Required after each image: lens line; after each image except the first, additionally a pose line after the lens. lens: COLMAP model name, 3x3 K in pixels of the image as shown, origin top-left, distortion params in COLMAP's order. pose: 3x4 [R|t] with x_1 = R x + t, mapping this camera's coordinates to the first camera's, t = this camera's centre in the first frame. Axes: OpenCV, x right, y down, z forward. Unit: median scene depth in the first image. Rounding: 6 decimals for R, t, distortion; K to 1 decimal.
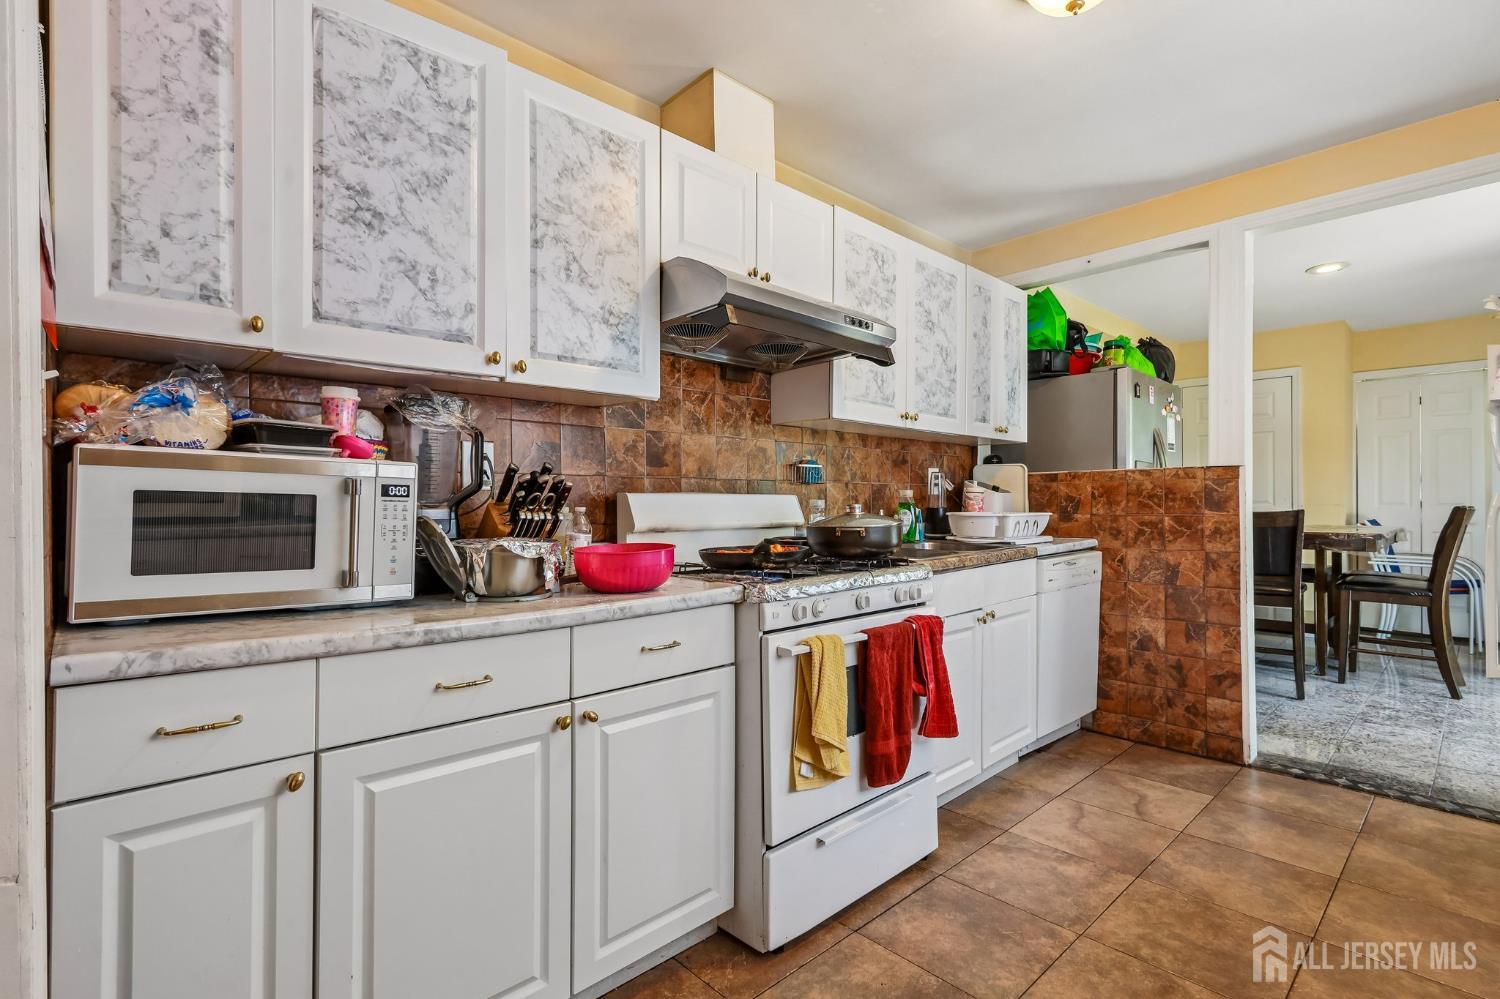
lens RADIAL K [[691.7, 0, 750.0], [0, 691.7, 499.5], [0, 0, 1]] dist [-0.000046, 0.000066]
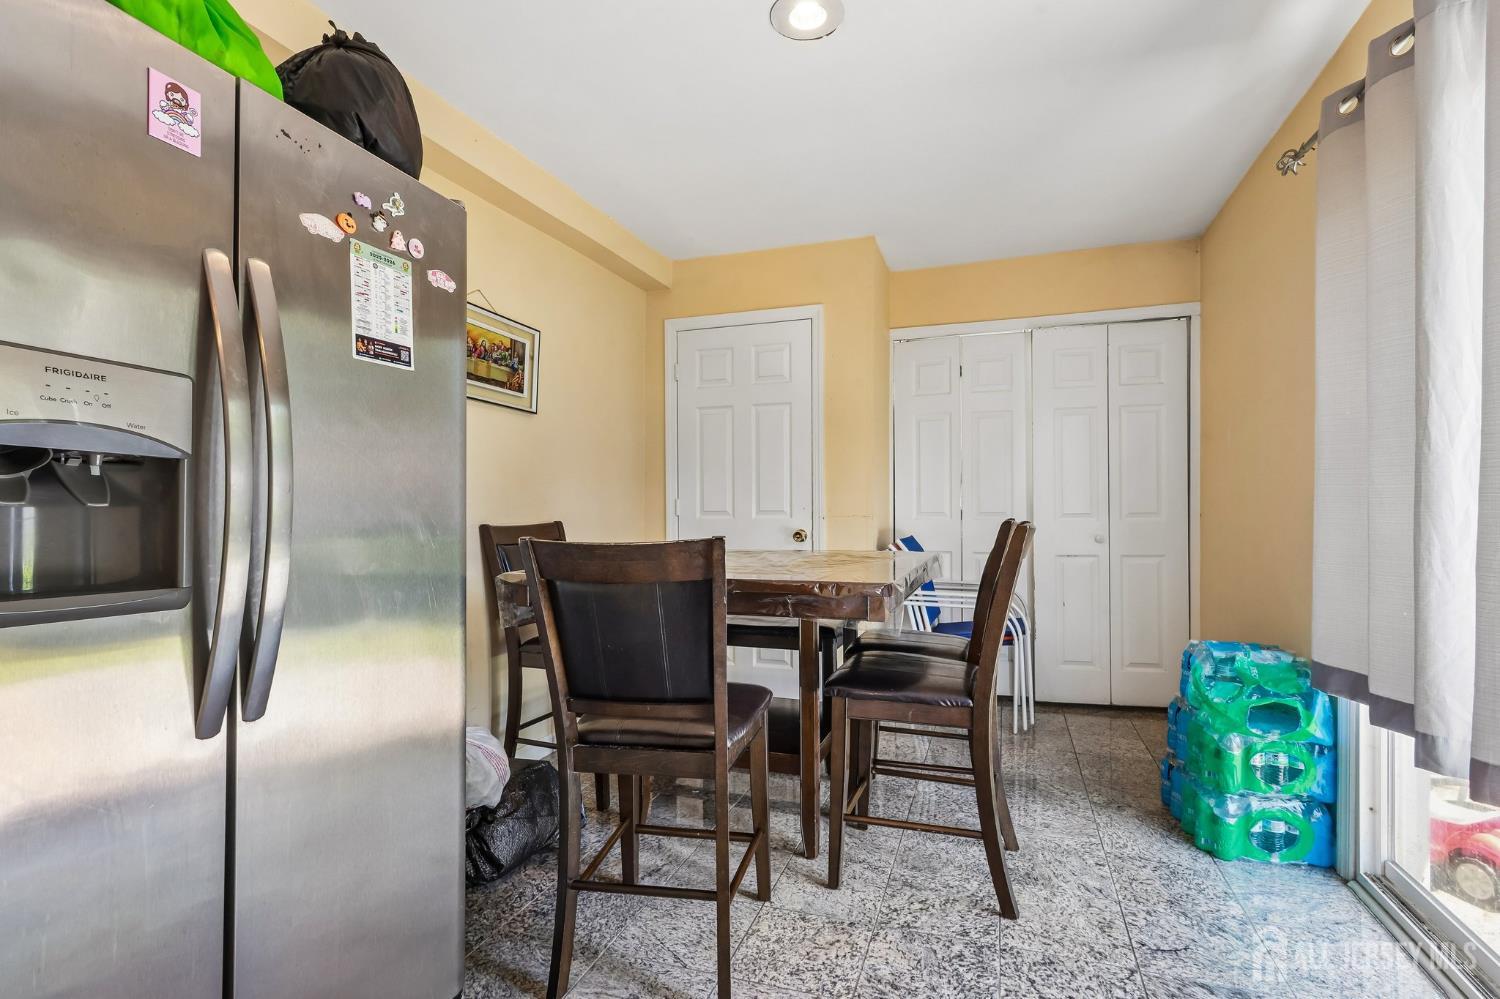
lens RADIAL K [[740.0, 0, 750.0], [0, 740.0, 499.5], [0, 0, 1]] dist [-0.000913, -0.000137]
pose [[0.886985, 0.005860, 0.461760, 0.786133], [-0.000864, 0.999939, -0.011030, -0.001974], [-0.461797, 0.009385, 0.886936, 0.788580]]
